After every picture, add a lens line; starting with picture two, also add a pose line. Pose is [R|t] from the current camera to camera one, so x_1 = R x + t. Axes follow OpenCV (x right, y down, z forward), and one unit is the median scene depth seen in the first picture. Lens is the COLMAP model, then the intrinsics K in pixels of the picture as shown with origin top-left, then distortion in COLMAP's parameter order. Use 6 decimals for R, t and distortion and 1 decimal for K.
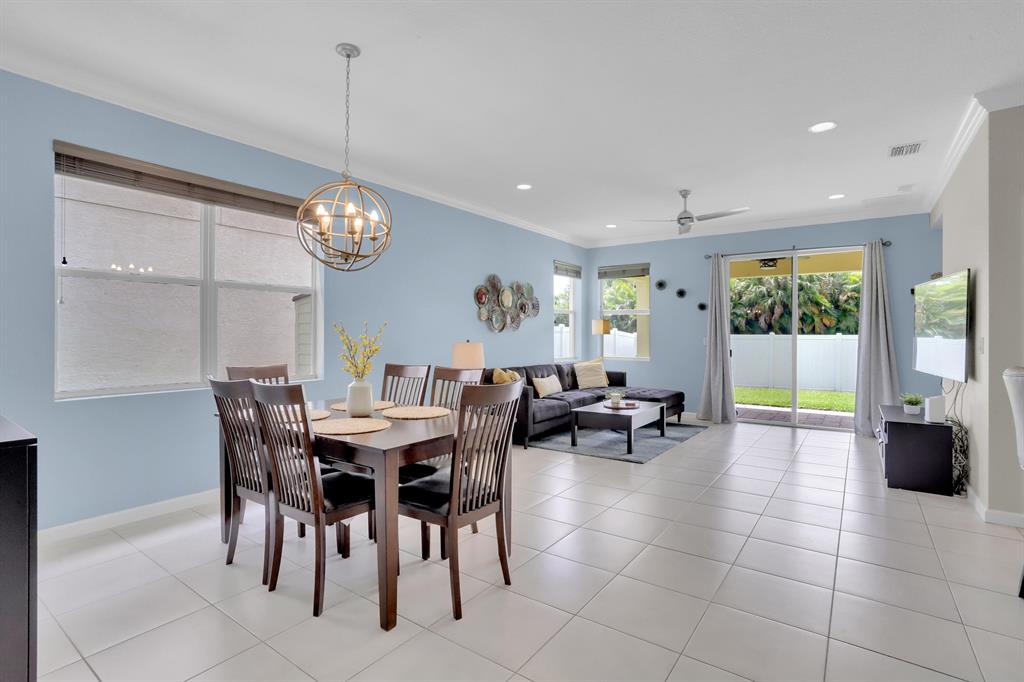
lens RADIAL K [[495.3, 0, 504.0], [0, 495.3, 336.4], [0, 0, 1]] dist [-0.061295, 0.033928]
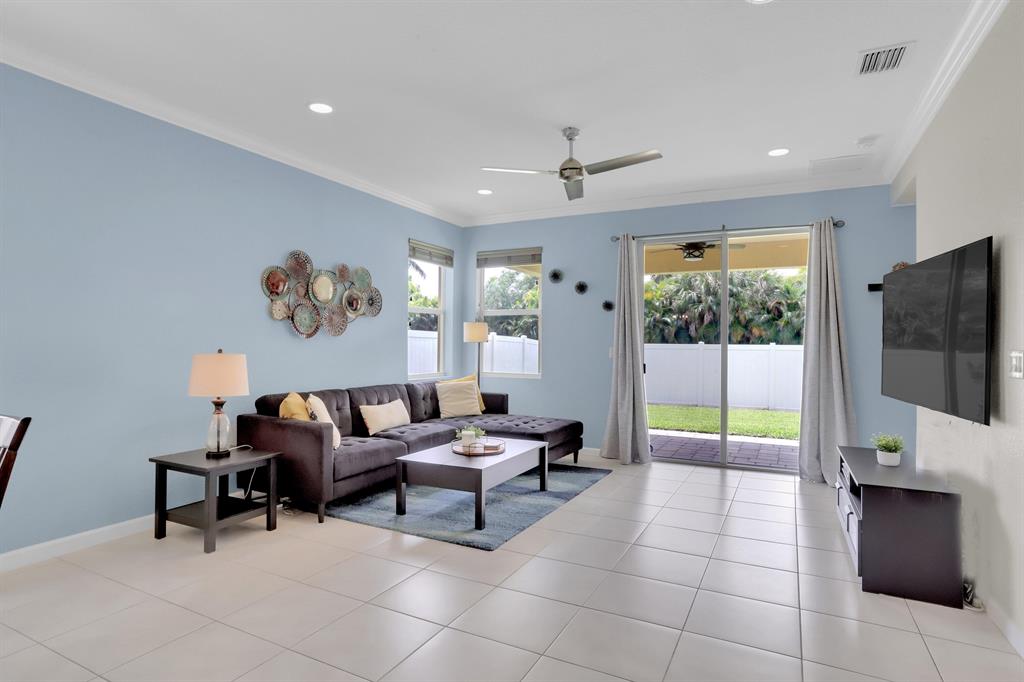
lens RADIAL K [[544.2, 0, 502.6], [0, 544.2, 338.1], [0, 0, 1]] dist [-0.068496, 0.038929]
pose [[0.989384, 0.008007, 0.145106, 0.139913], [-0.006241, 0.999901, -0.012619, -0.000339], [-0.145193, 0.011580, 0.989336, 0.231481]]
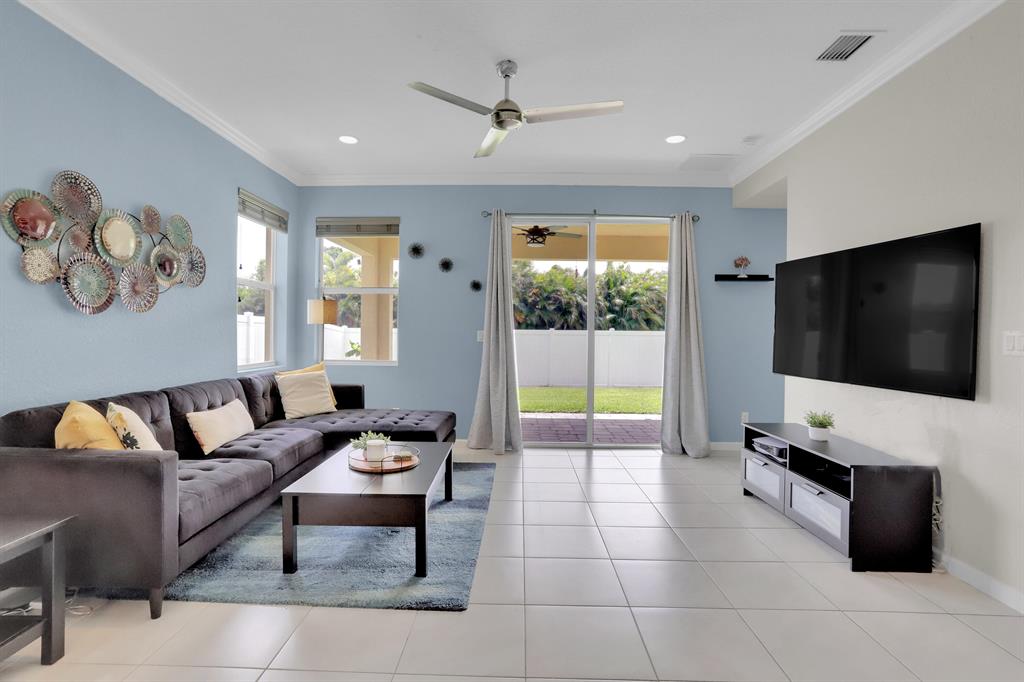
lens RADIAL K [[495.3, 0, 504.0], [0, 495.3, 336.4], [0, 0, 1]] dist [-0.061295, 0.033928]
pose [[0.824209, 0.001250, 0.566284, 0.044313], [-0.007328, 0.999937, 0.008459, 0.005153], [-0.566238, -0.011122, 0.824167, 0.442135]]
